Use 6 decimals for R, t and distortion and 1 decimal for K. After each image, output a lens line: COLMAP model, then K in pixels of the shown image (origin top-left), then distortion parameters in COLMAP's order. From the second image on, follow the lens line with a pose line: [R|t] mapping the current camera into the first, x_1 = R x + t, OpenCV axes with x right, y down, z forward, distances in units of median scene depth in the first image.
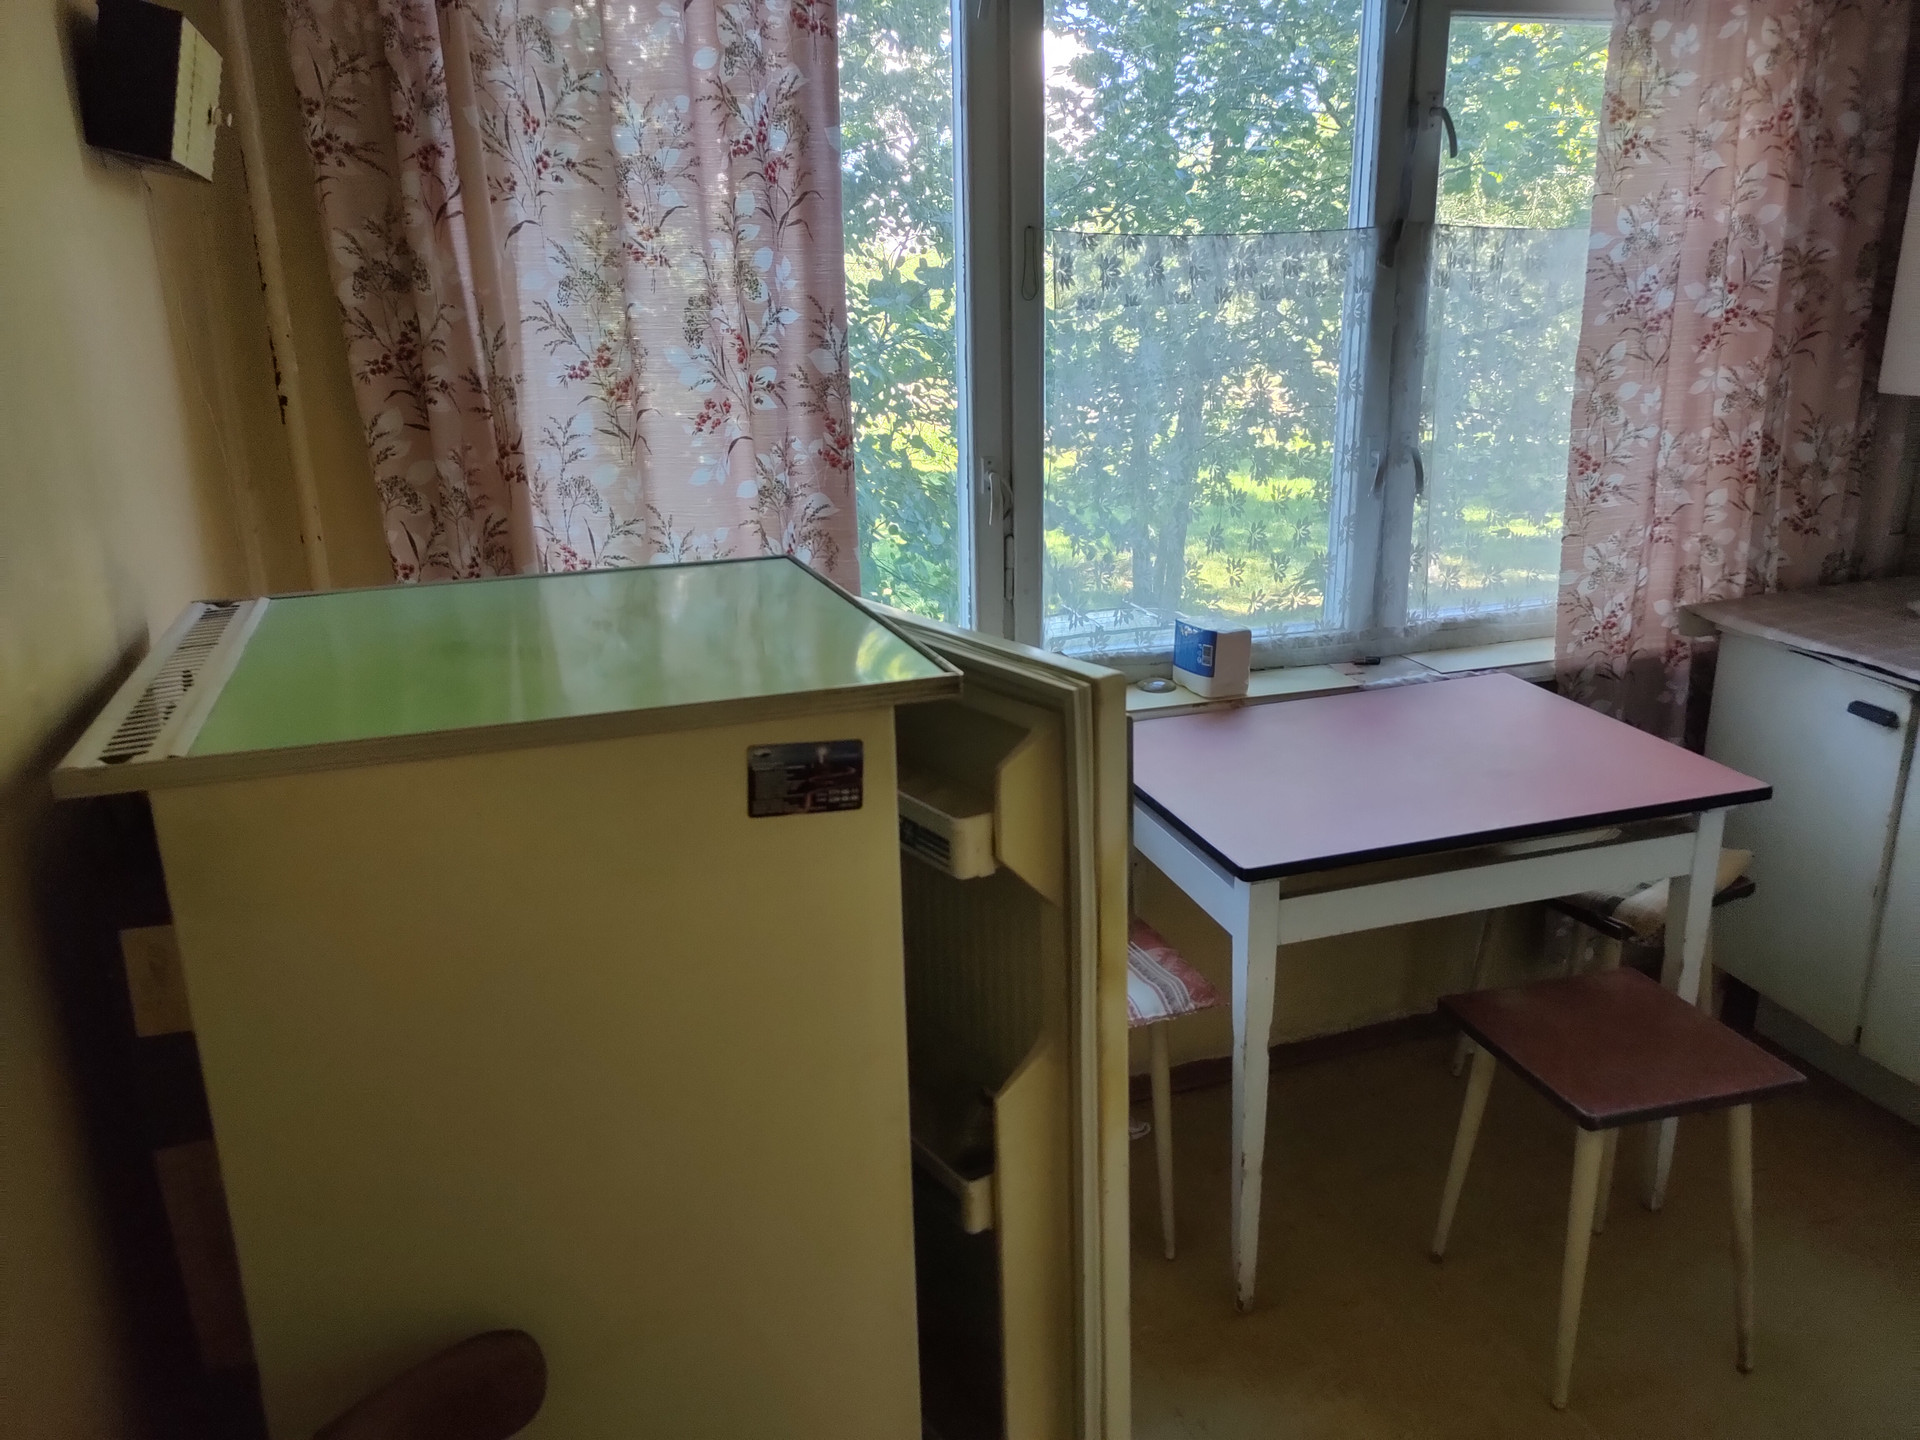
lens RADIAL K [[1469.2, 0, 956.6], [0, 1469.2, 730.6], [0, 0, 1]] dist [0.016055, -0.002840]
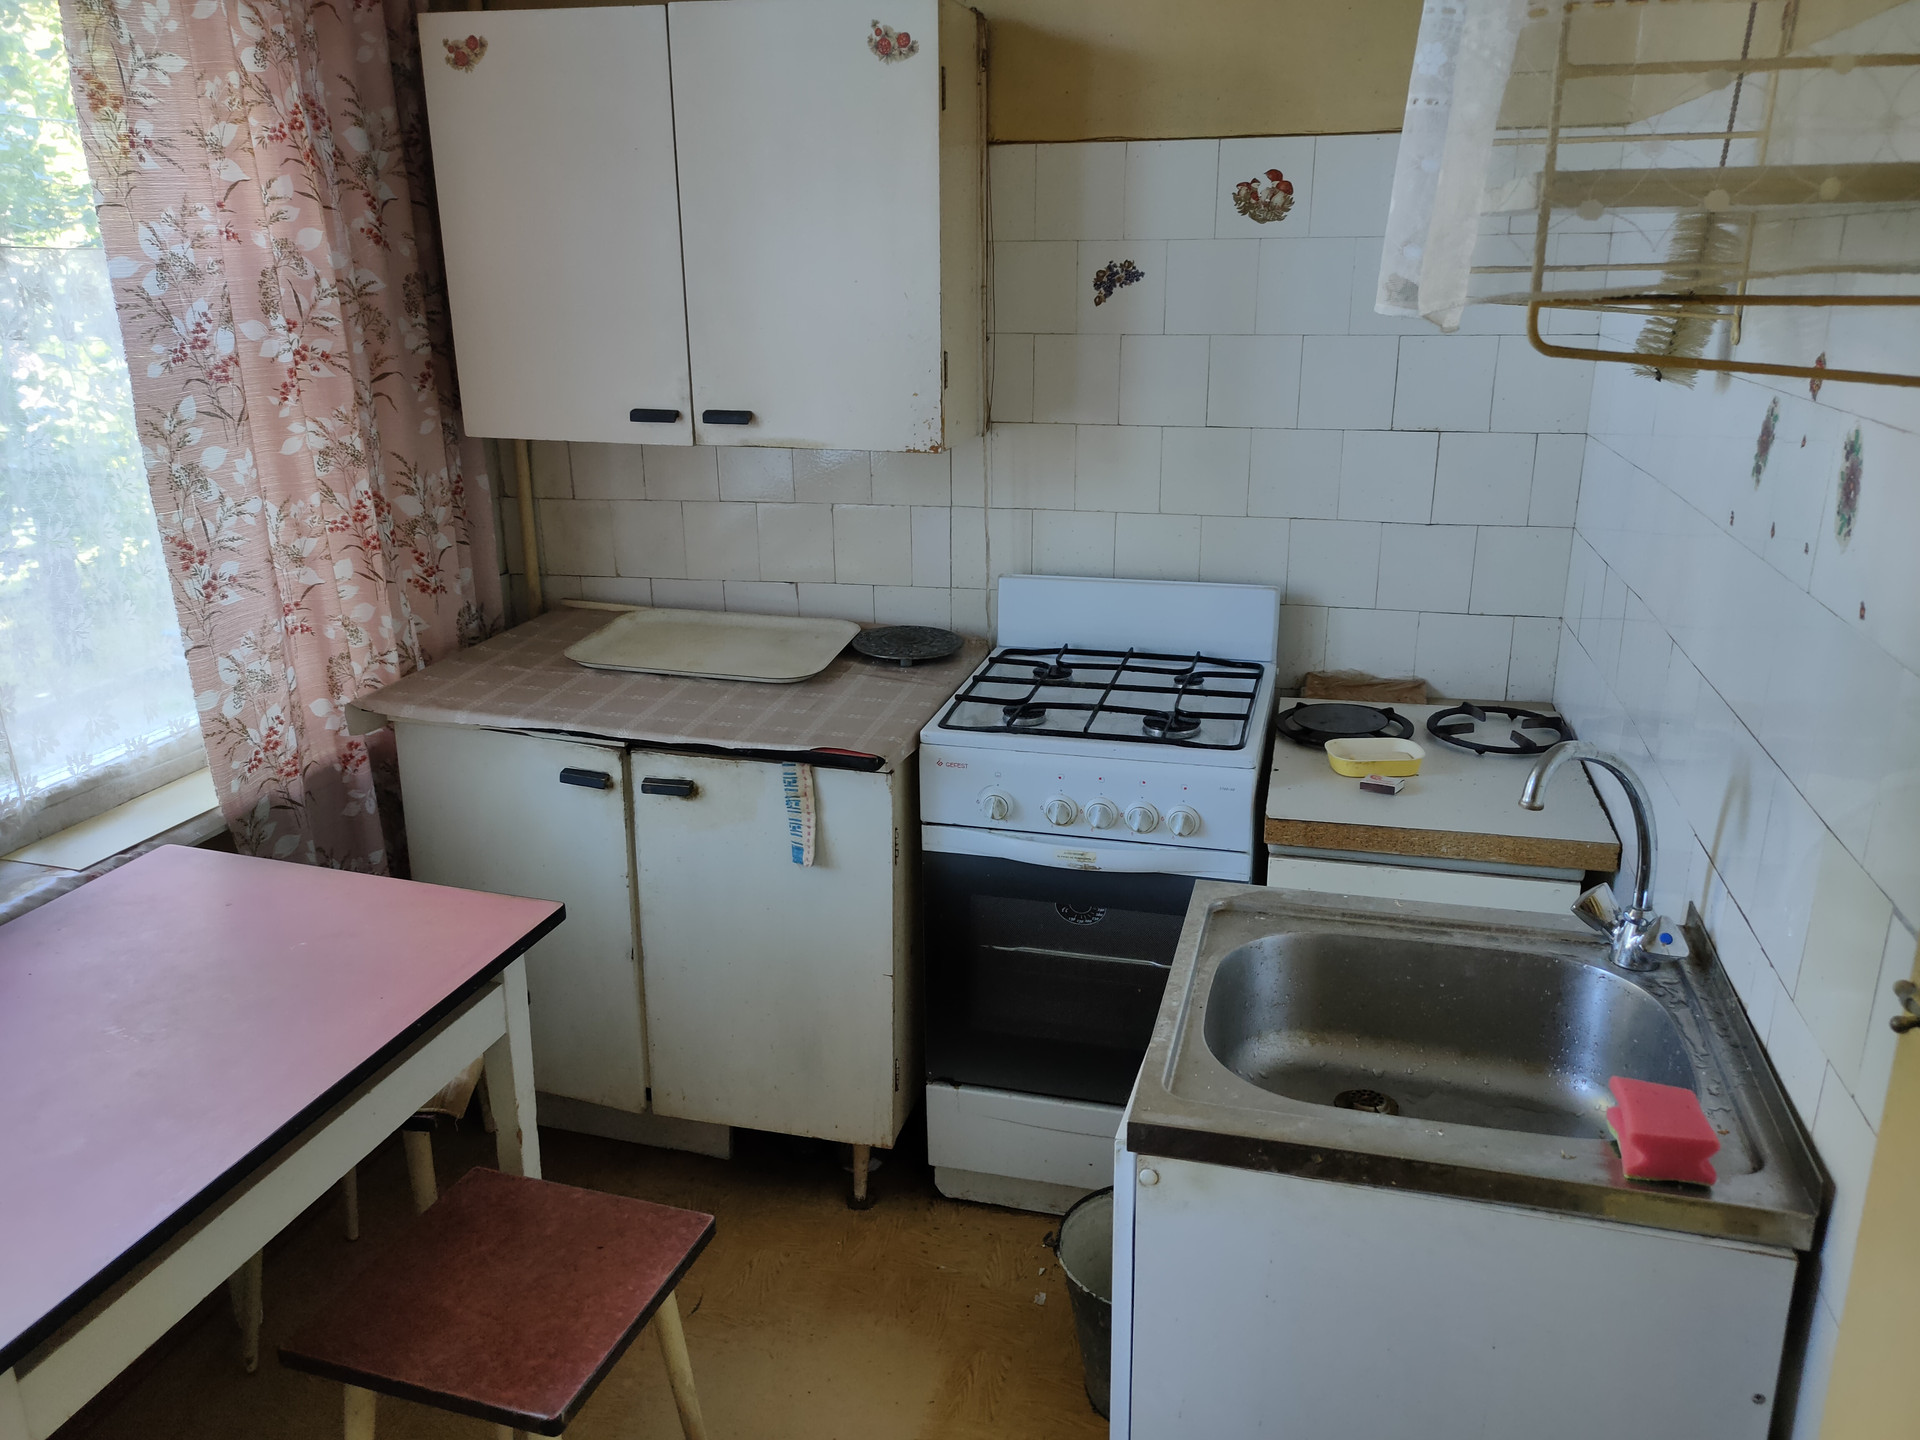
lens RADIAL K [[1469.2, 0, 956.6], [0, 1469.2, 730.6], [0, 0, 1]] dist [0.016055, -0.002840]
pose [[0.549432, -0.237681, 0.801019, 0.007244], [0.241776, 0.962899, 0.119877, -0.087397], [-0.799793, 0.127803, 0.586514, 0.235697]]
